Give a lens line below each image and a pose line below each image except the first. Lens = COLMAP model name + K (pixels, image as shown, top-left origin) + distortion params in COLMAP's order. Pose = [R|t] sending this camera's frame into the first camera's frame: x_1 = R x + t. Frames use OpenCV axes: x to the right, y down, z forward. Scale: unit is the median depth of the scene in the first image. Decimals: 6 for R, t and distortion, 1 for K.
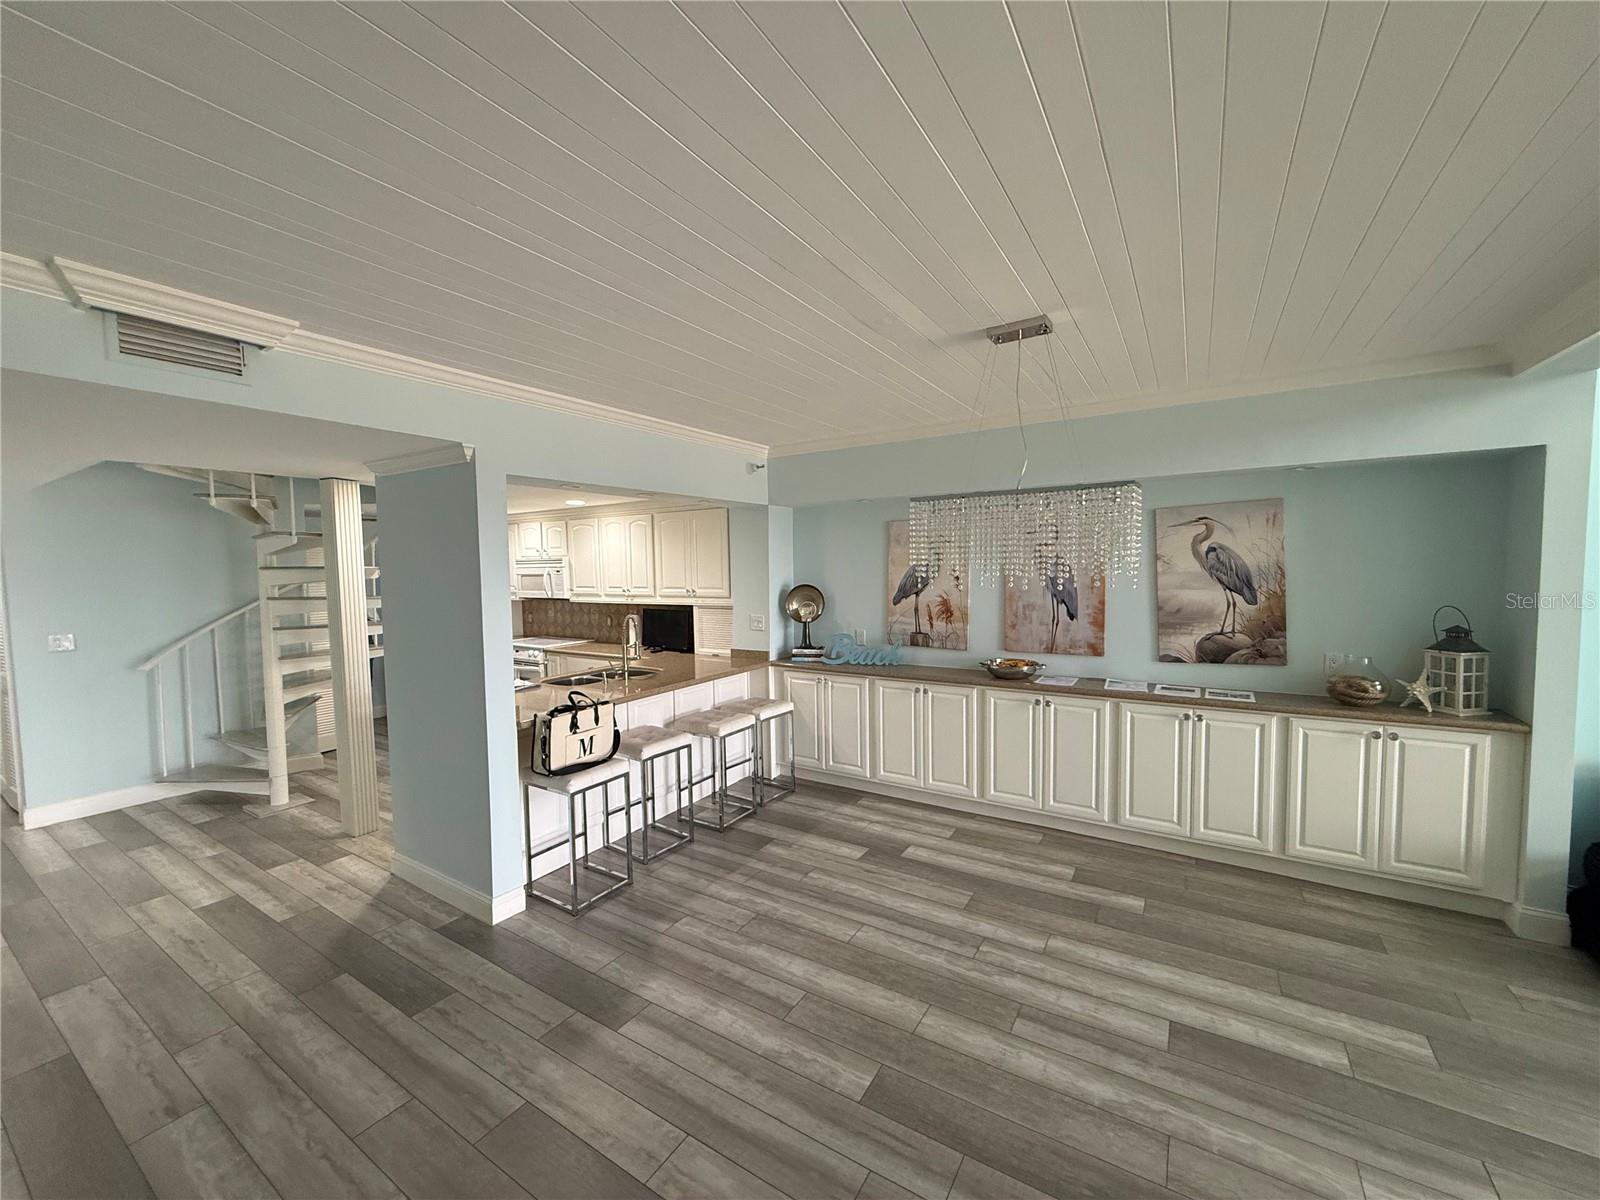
lens RADIAL K [[634.5, 0, 797.6], [0, 634.5, 604.2], [0, 0, 1]] dist [-0.001220, -0.000024]
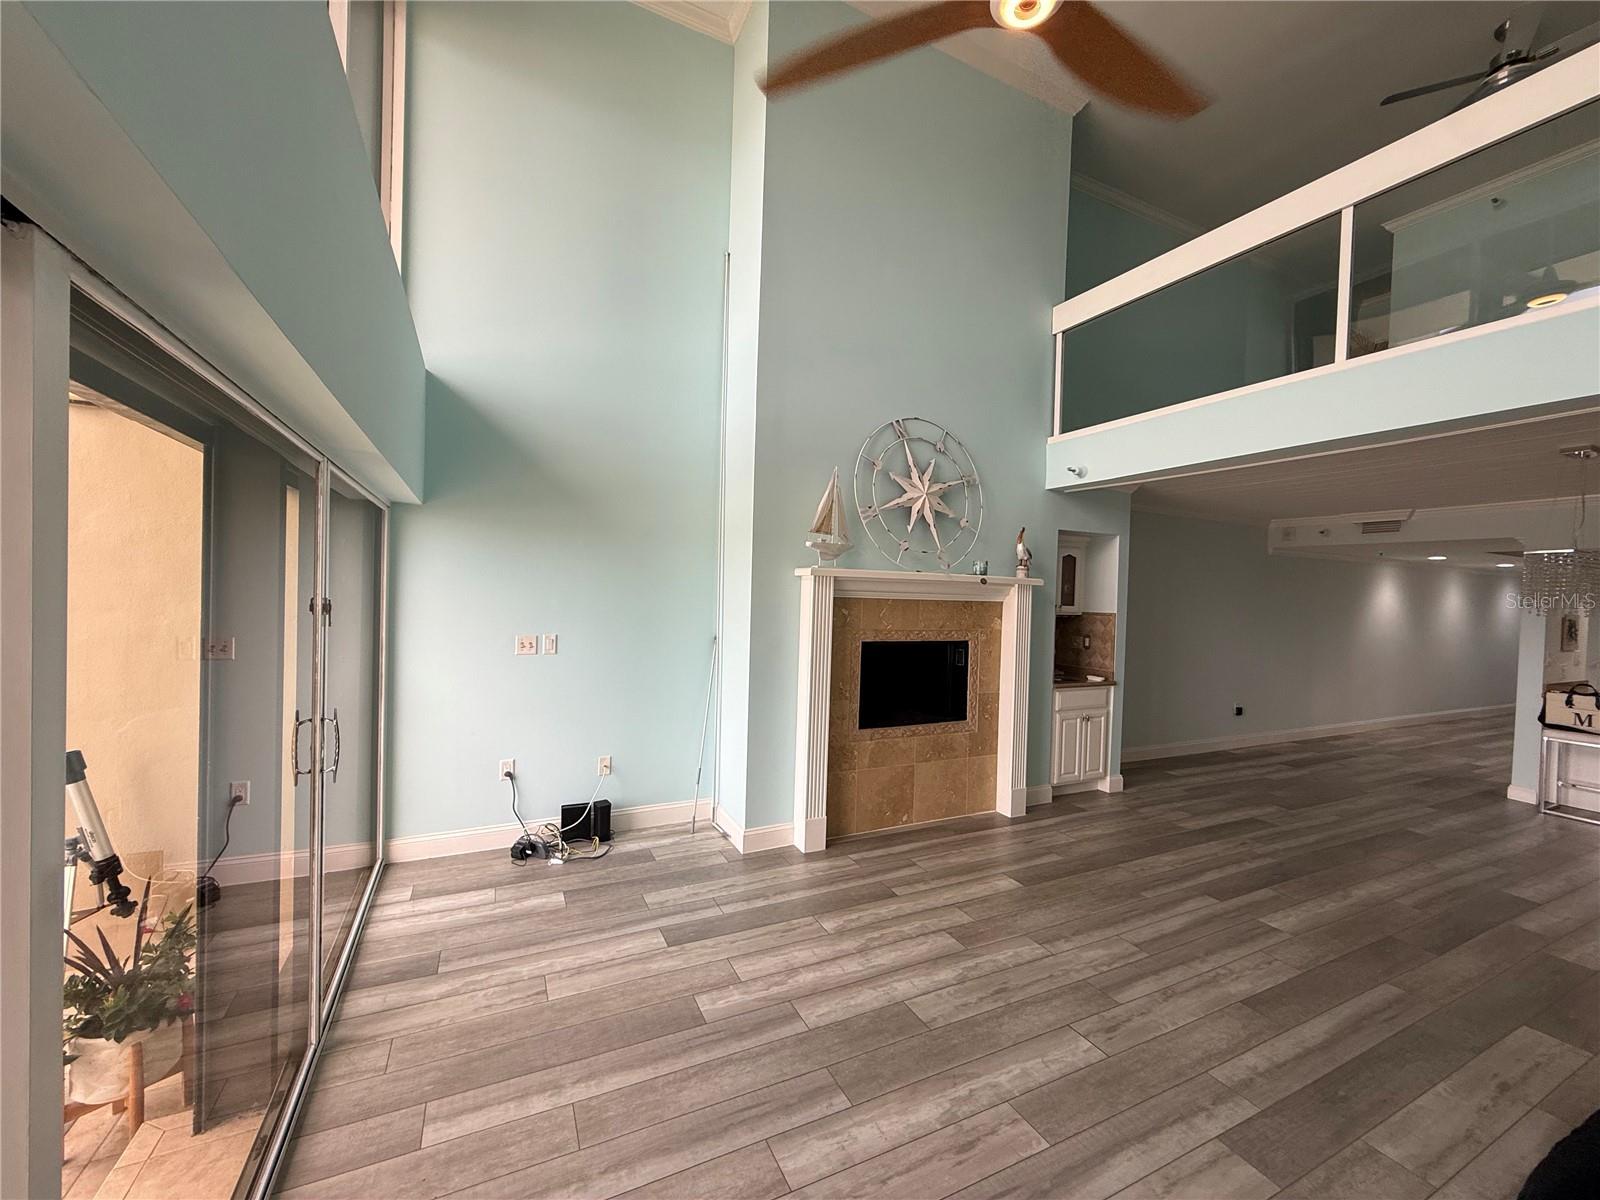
lens RADIAL K [[634.5, 0, 797.6], [0, 634.5, 604.2], [0, 0, 1]] dist [-0.001220, -0.000024]
pose [[-0.530861, 0.016031, -0.847307, 1.333901], [-0.070706, 0.995497, 0.063134, -0.013907], [0.844504, 0.093425, -0.527337, 0.106461]]
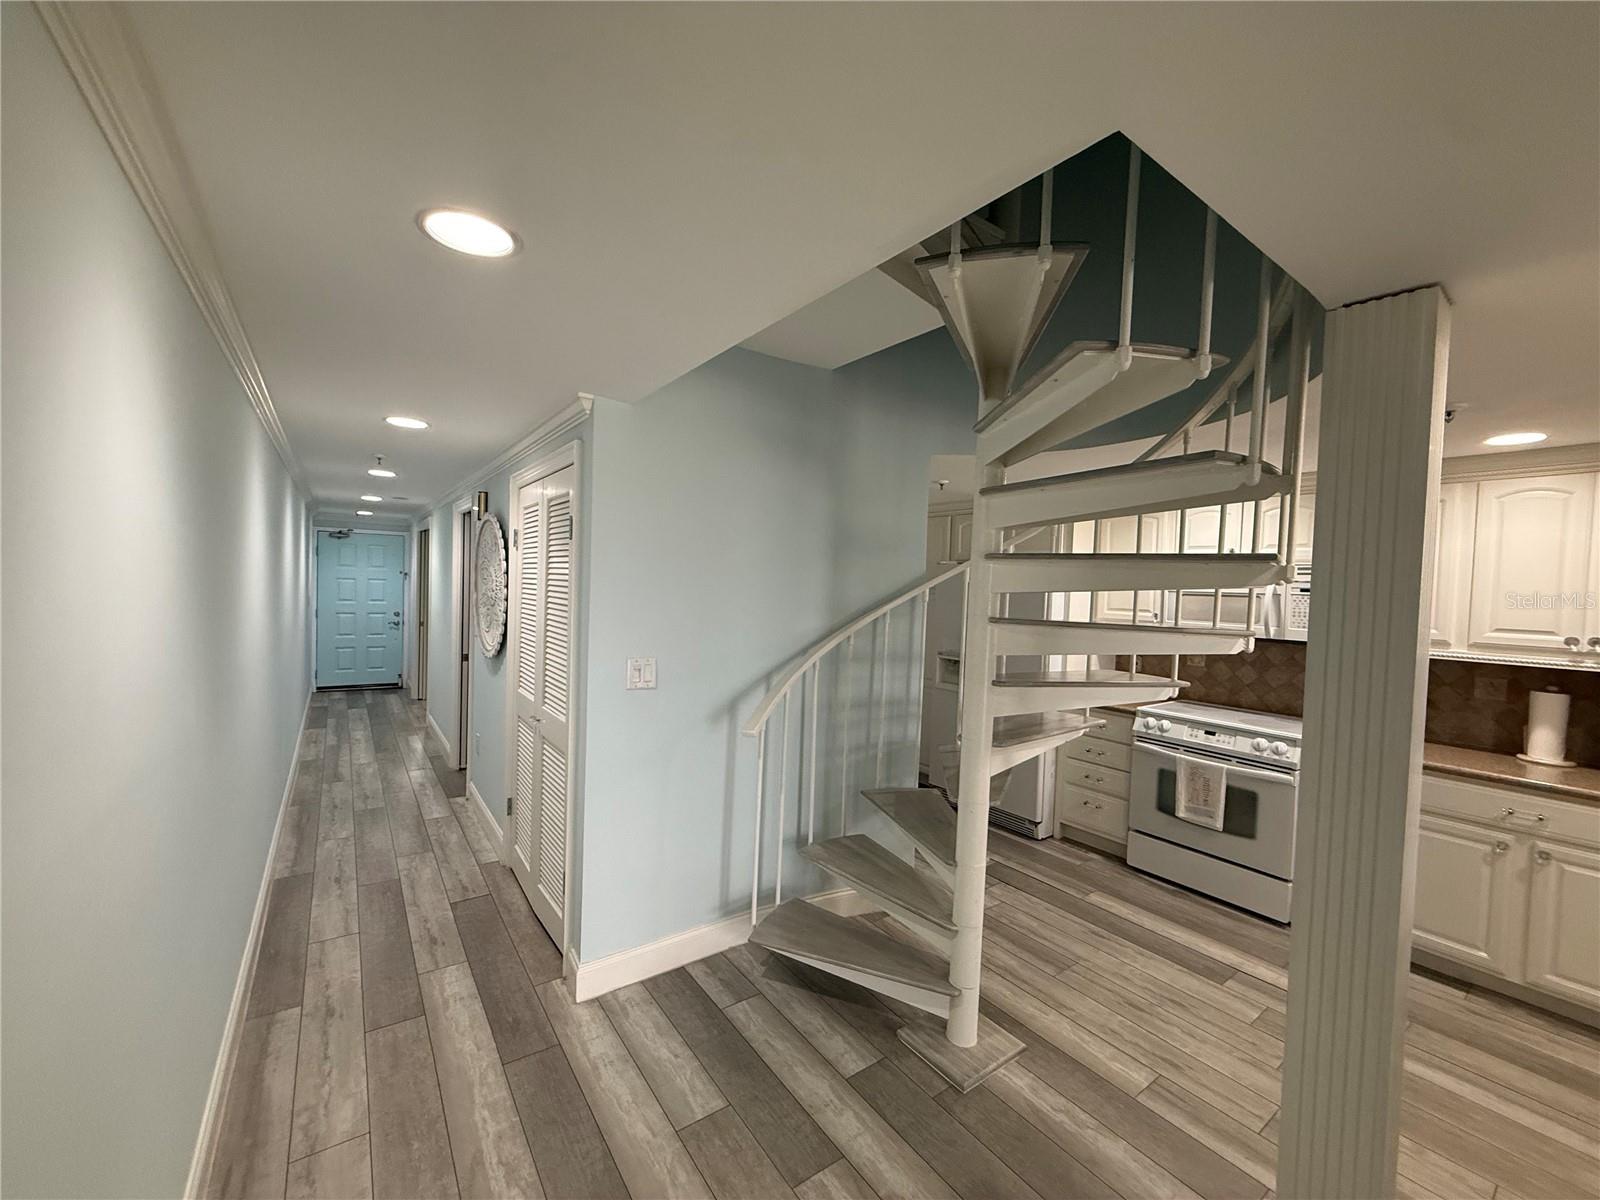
lens RADIAL K [[634.5, 0, 797.6], [0, 634.5, 604.2], [0, 0, 1]] dist [-0.001220, -0.000024]
pose [[0.925951, 0.056295, -0.373423, -0.715358], [-0.068497, 0.997461, -0.019477, -0.001356], [0.371379, 0.043613, 0.927457, 0.449877]]
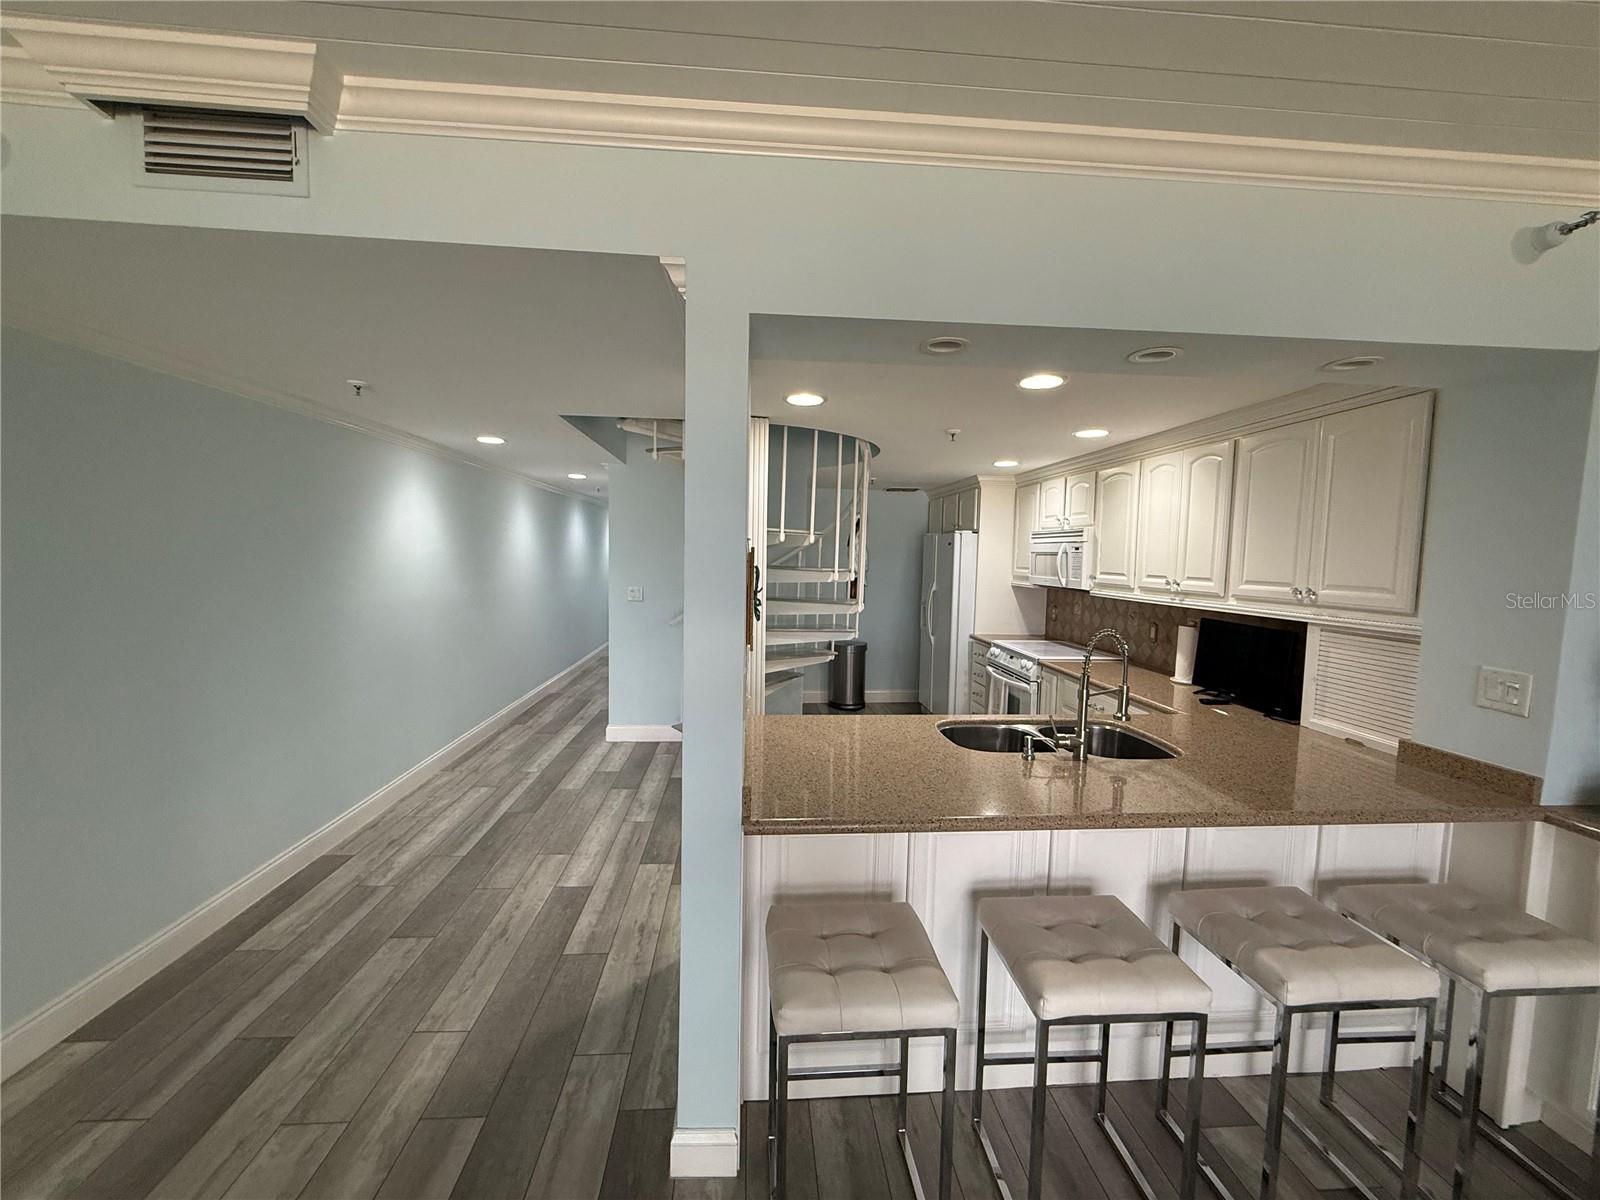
lens RADIAL K [[634.5, 0, 797.6], [0, 634.5, 604.2], [0, 0, 1]] dist [-0.001220, -0.000024]
pose [[0.598022, 0.090951, -0.796302, -0.020384], [-0.078597, 0.995407, 0.054666, -0.008405], [0.797617, 0.029896, 0.602423, 0.456916]]
